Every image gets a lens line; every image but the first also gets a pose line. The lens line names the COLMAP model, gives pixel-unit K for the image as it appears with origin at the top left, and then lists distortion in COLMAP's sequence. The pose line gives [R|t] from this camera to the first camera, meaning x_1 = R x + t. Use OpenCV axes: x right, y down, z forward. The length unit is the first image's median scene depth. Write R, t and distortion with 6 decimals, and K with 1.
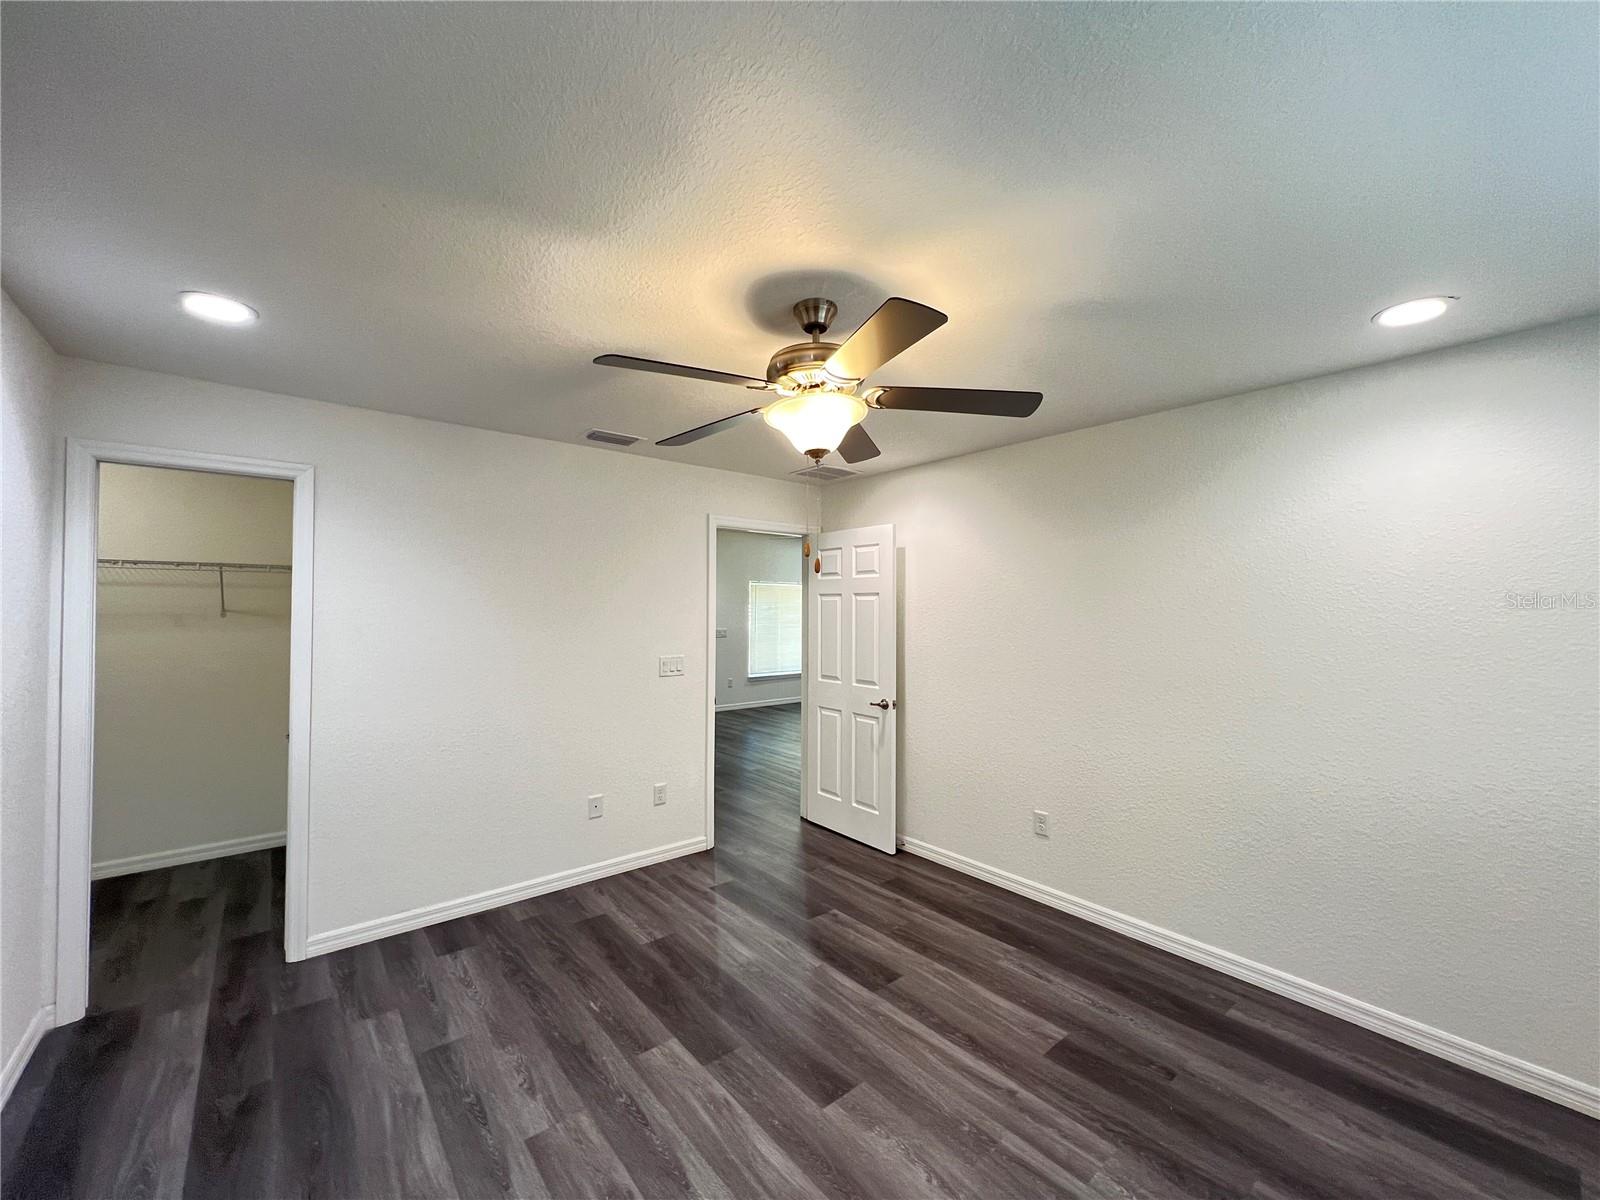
lens RADIAL K [[640.3, 0, 798.7], [0, 640.3, 600.4], [0, 0, 1]] dist [-0.001816, 0.000234]
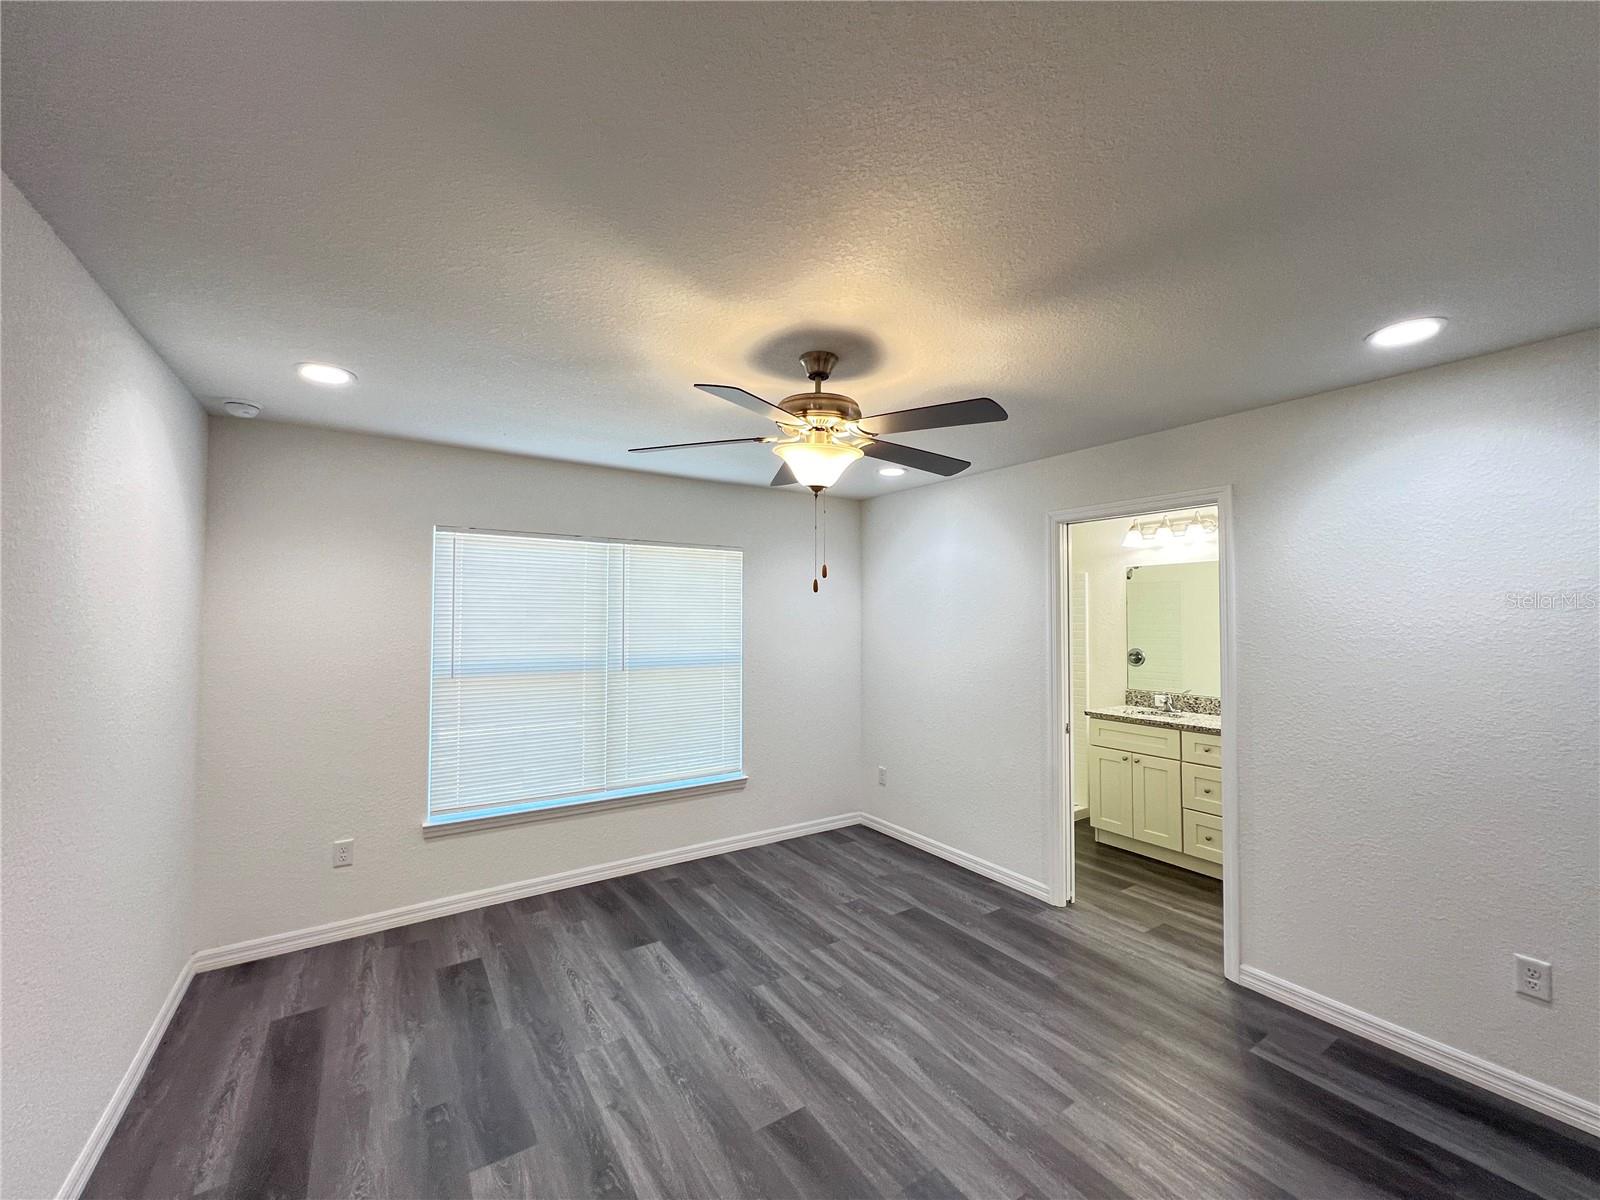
lens RADIAL K [[640.3, 0, 800.1], [0, 640.3, 603.7], [0, 0, 1]] dist [-0.001816, 0.000234]
pose [[-0.994408, -0.004996, 0.105484, -0.059631], [-0.008411, 0.999454, -0.031957, 0.013478], [-0.105267, -0.032666, -0.993907, 2.006547]]
